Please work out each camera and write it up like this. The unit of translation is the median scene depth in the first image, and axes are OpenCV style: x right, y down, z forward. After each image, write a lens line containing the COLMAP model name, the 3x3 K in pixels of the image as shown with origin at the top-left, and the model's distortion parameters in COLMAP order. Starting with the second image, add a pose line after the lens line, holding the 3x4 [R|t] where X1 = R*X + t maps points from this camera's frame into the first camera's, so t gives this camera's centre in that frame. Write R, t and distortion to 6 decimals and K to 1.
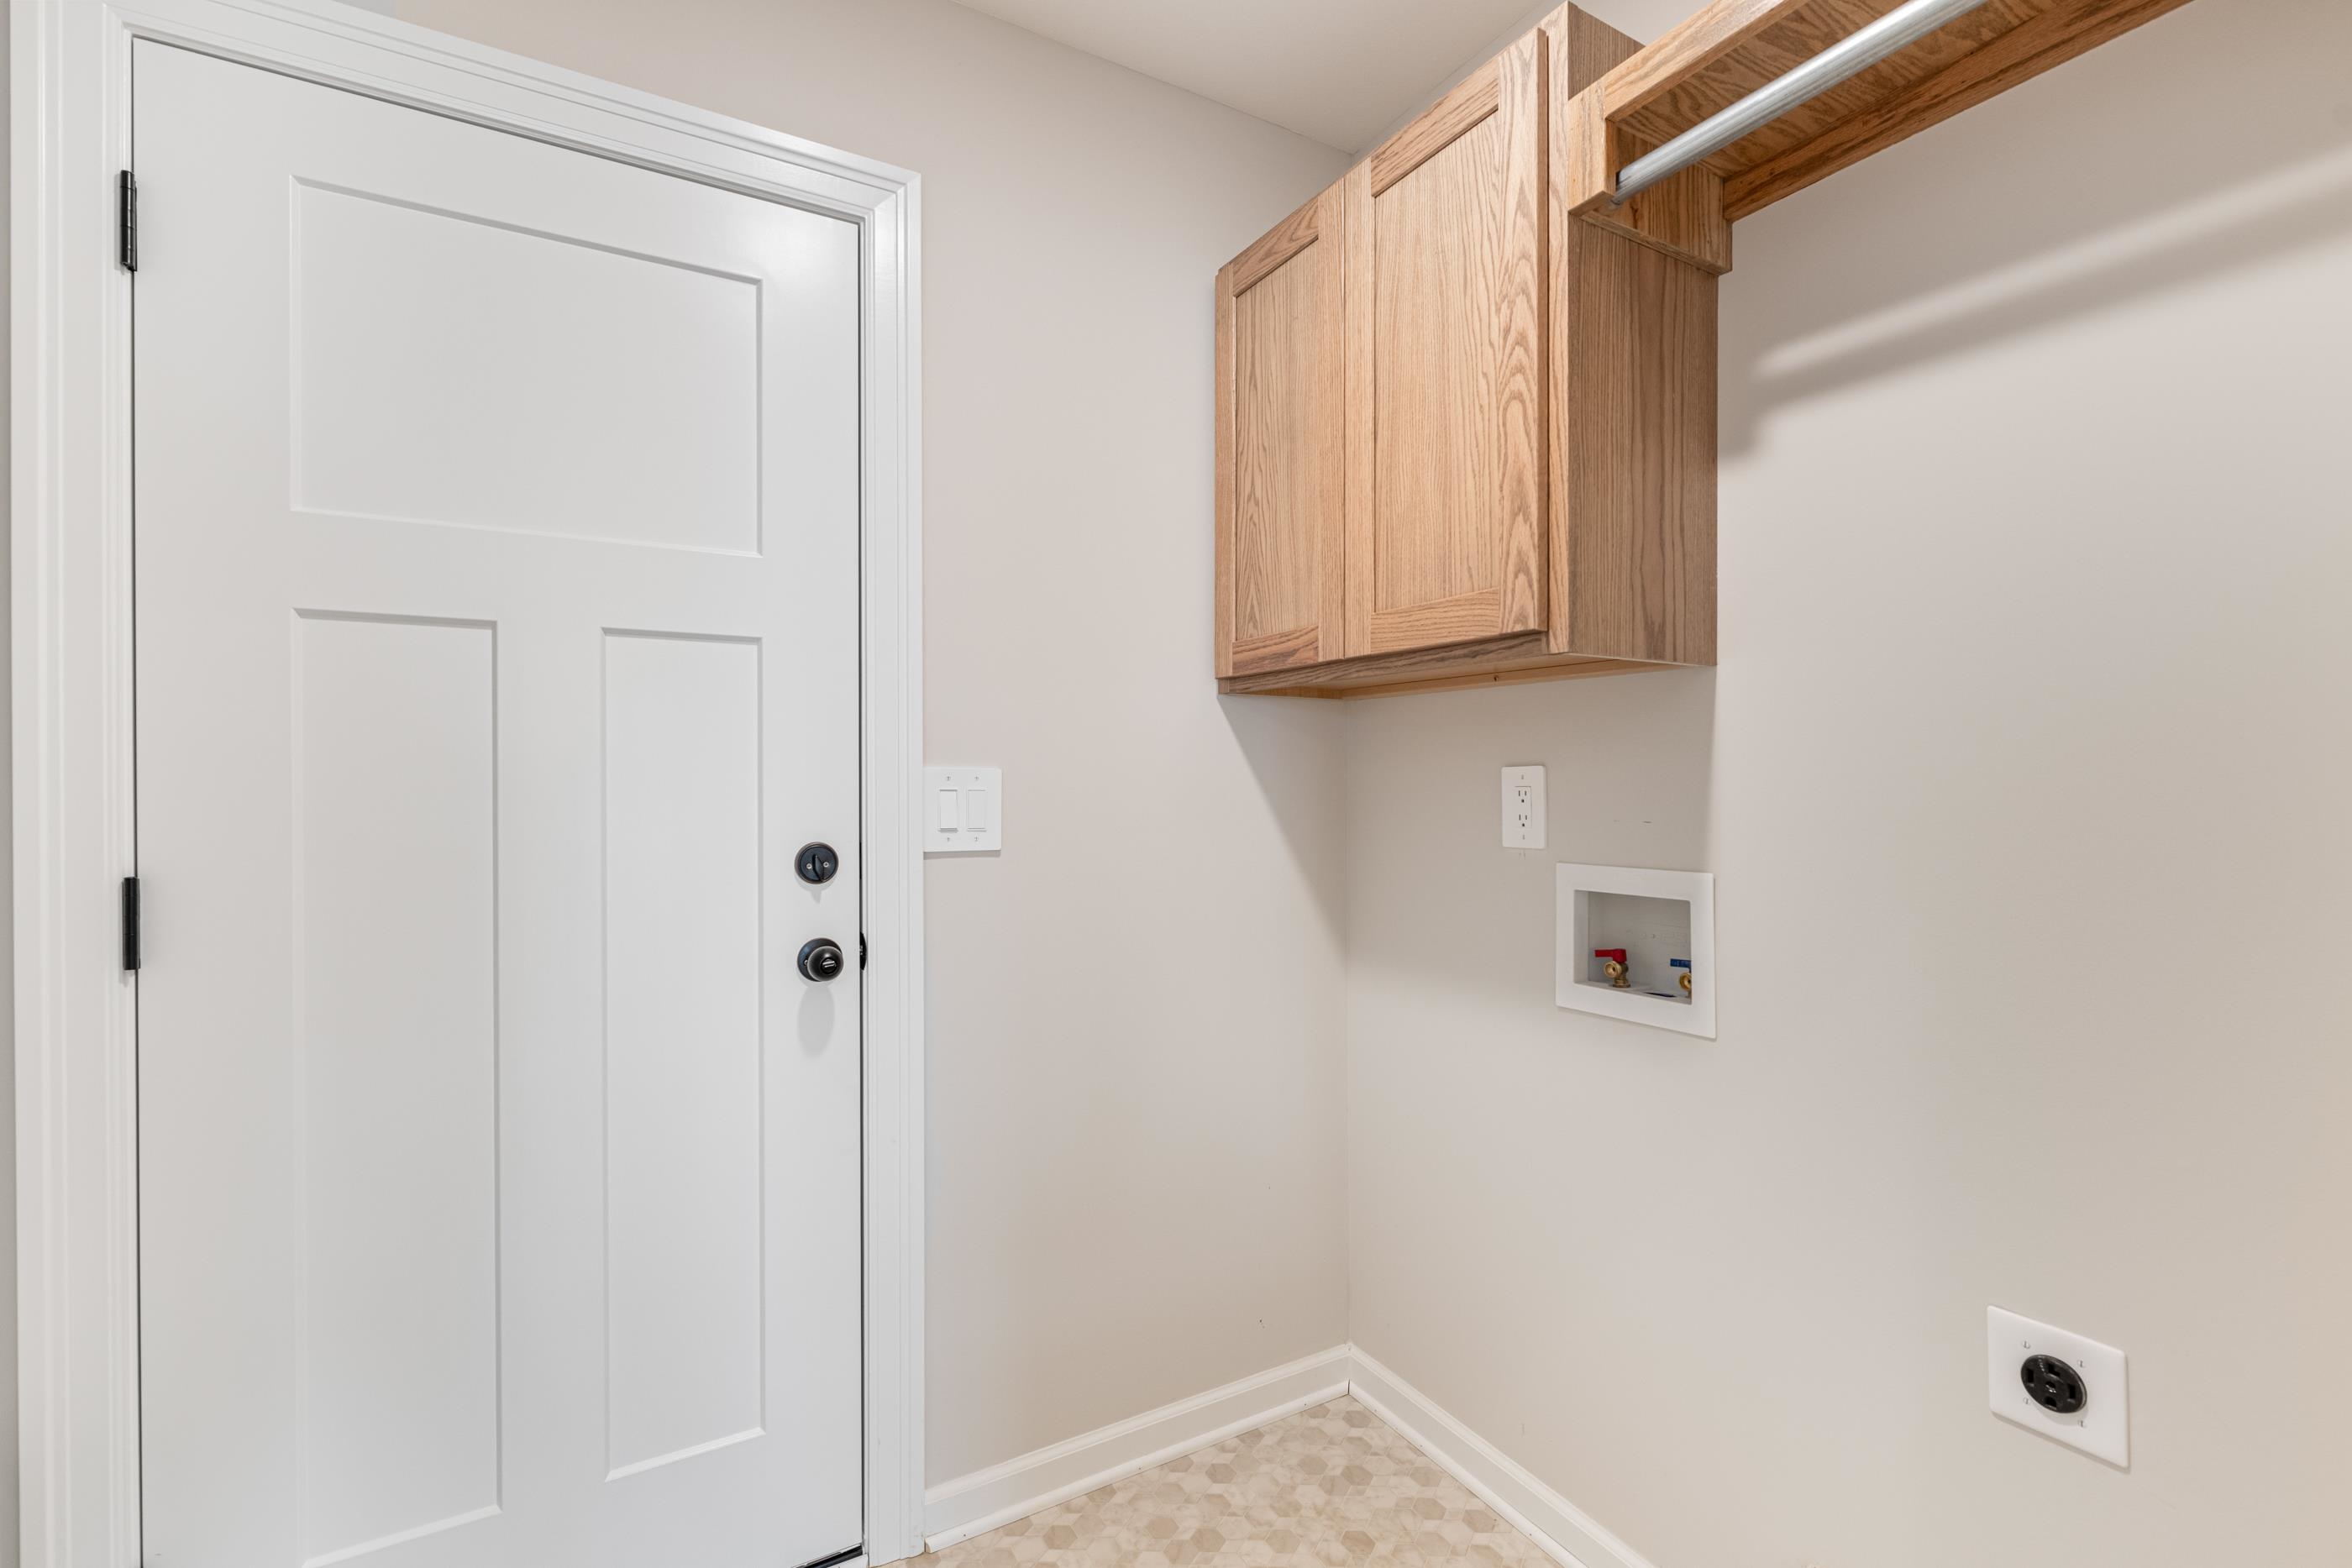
lens RADIAL K [[1020.1, 0, 1171.9], [0, 1020.1, 788.6], [0, 0, 1]] dist [-0.001312, 0.000524]
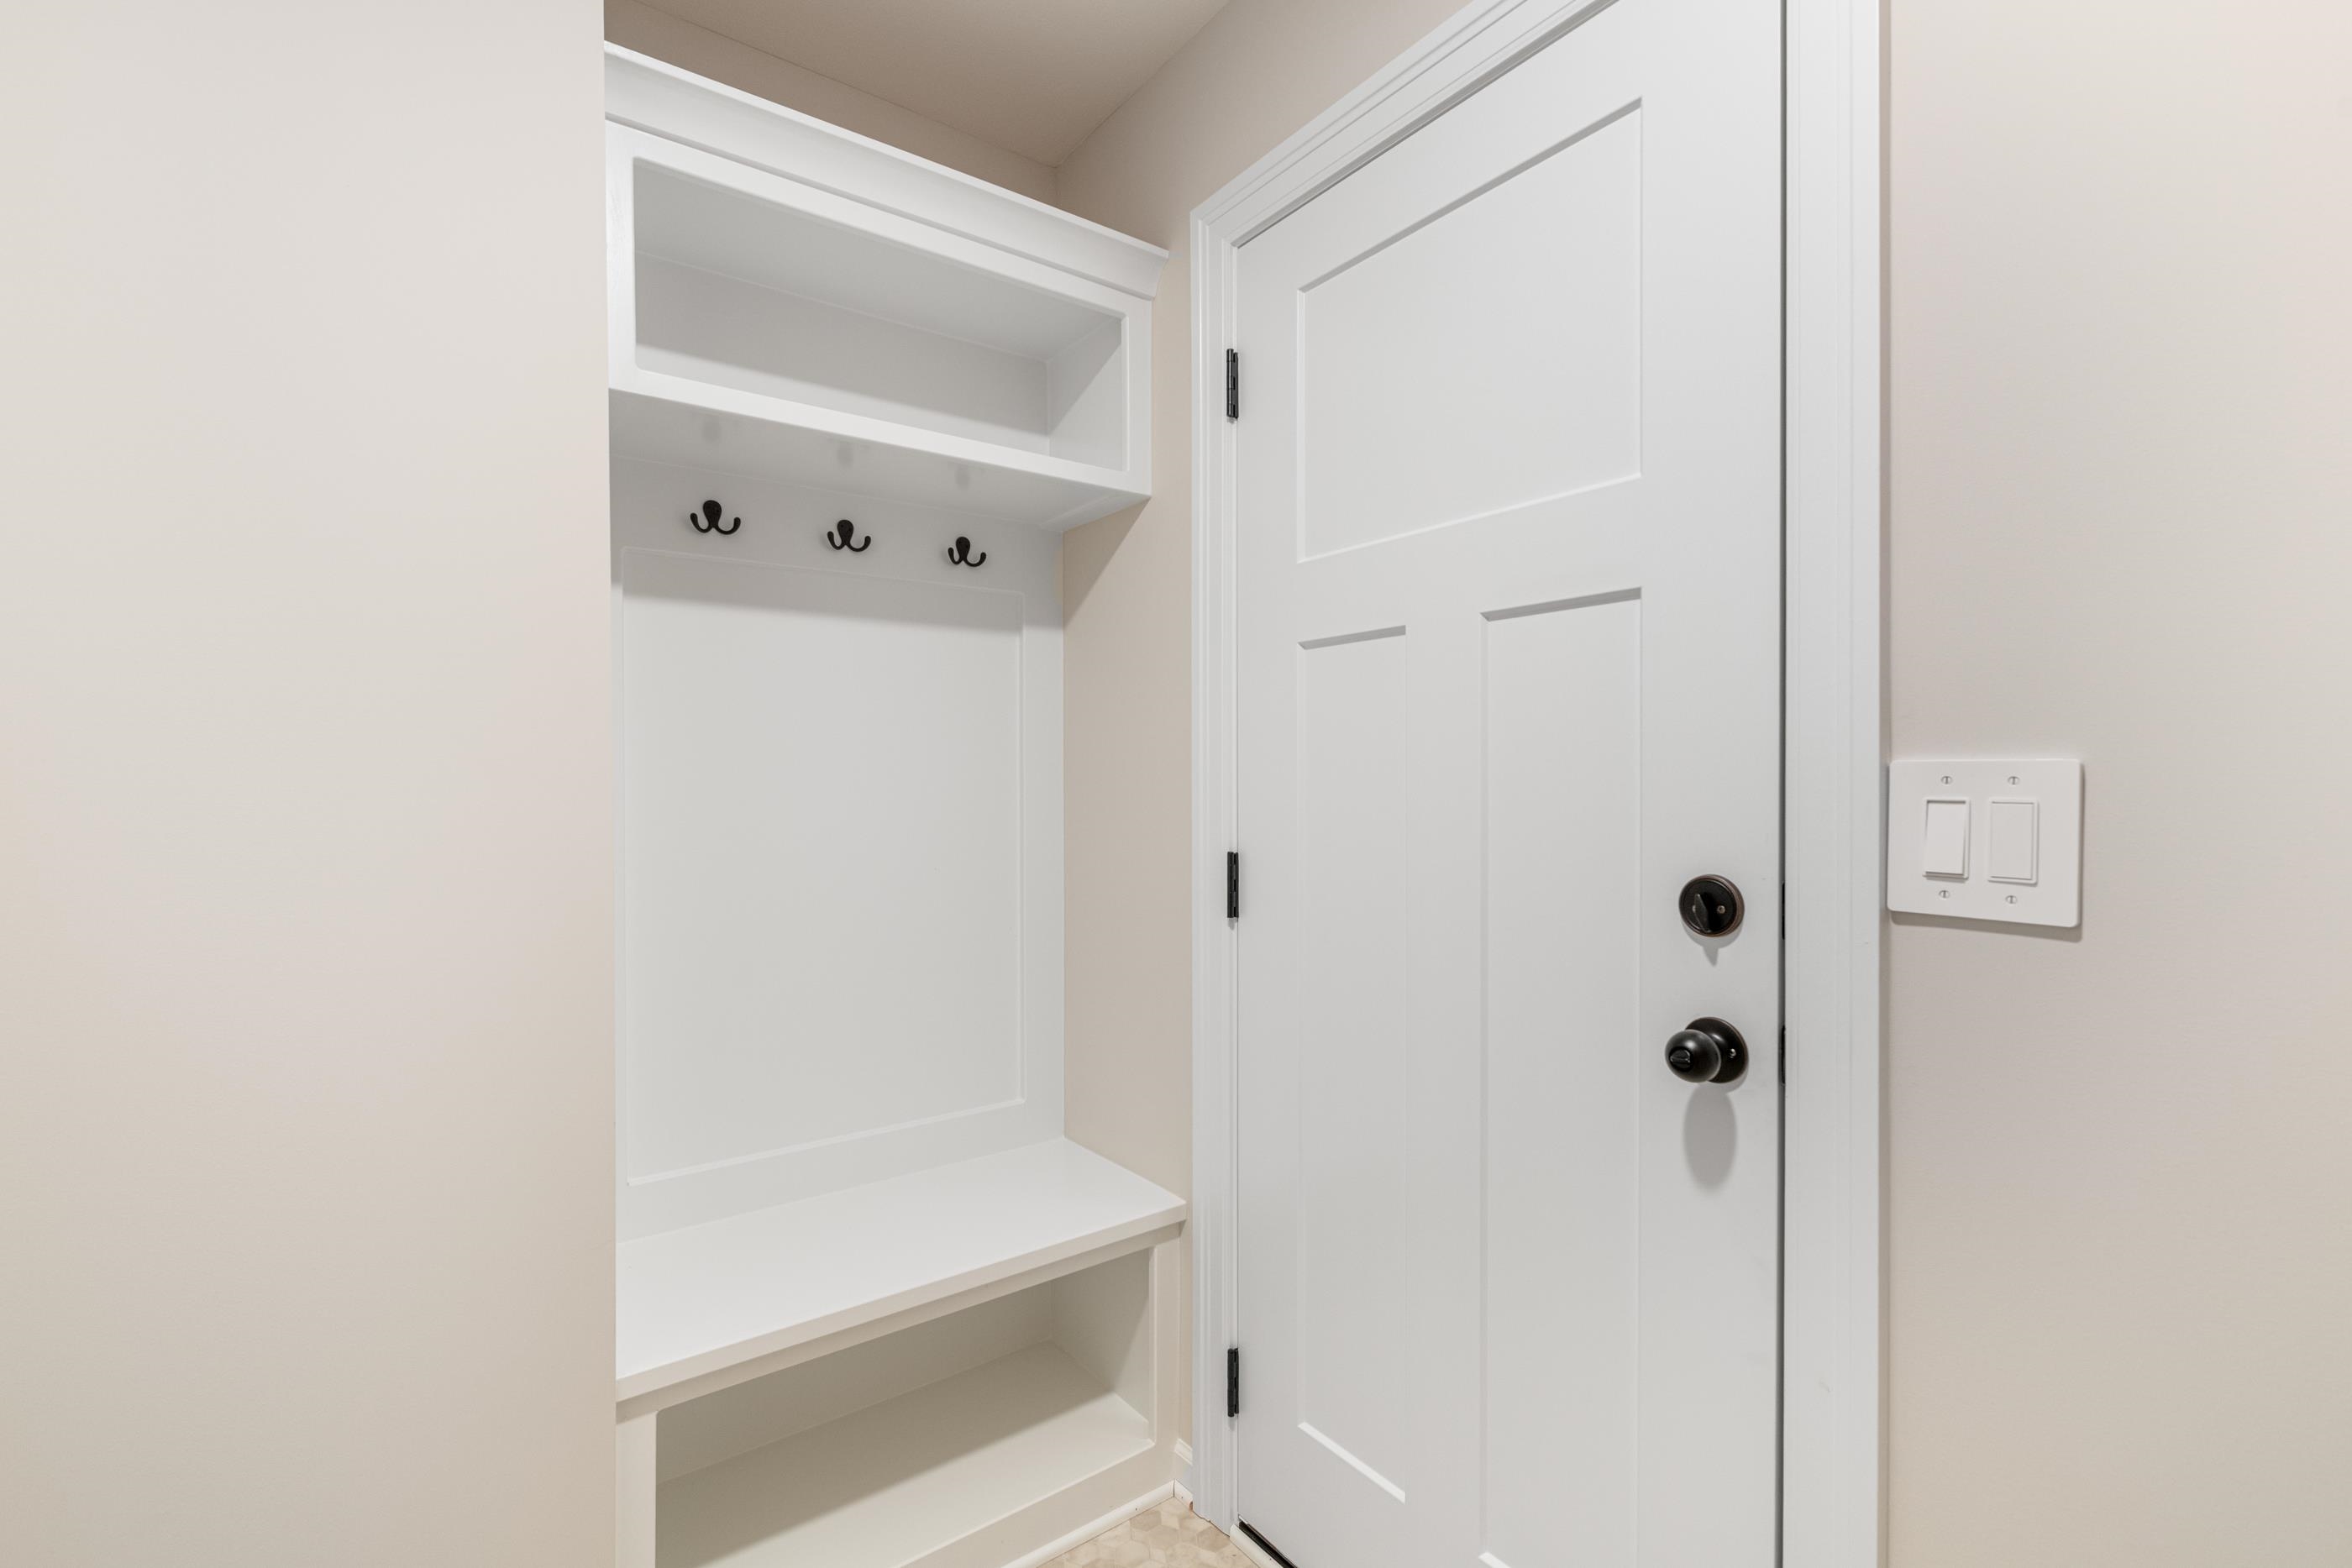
lens RADIAL K [[1038.4, 0, 1168.0], [0, 1038.4, 781.1], [0, 0, 1]] dist [-0.001034, -0.000103]
pose [[0.116570, 0.001713, -0.993181, 0.290851], [-0.002717, 0.999995, 0.001406, -0.009425], [0.993179, 0.002535, 0.116574, 0.563972]]
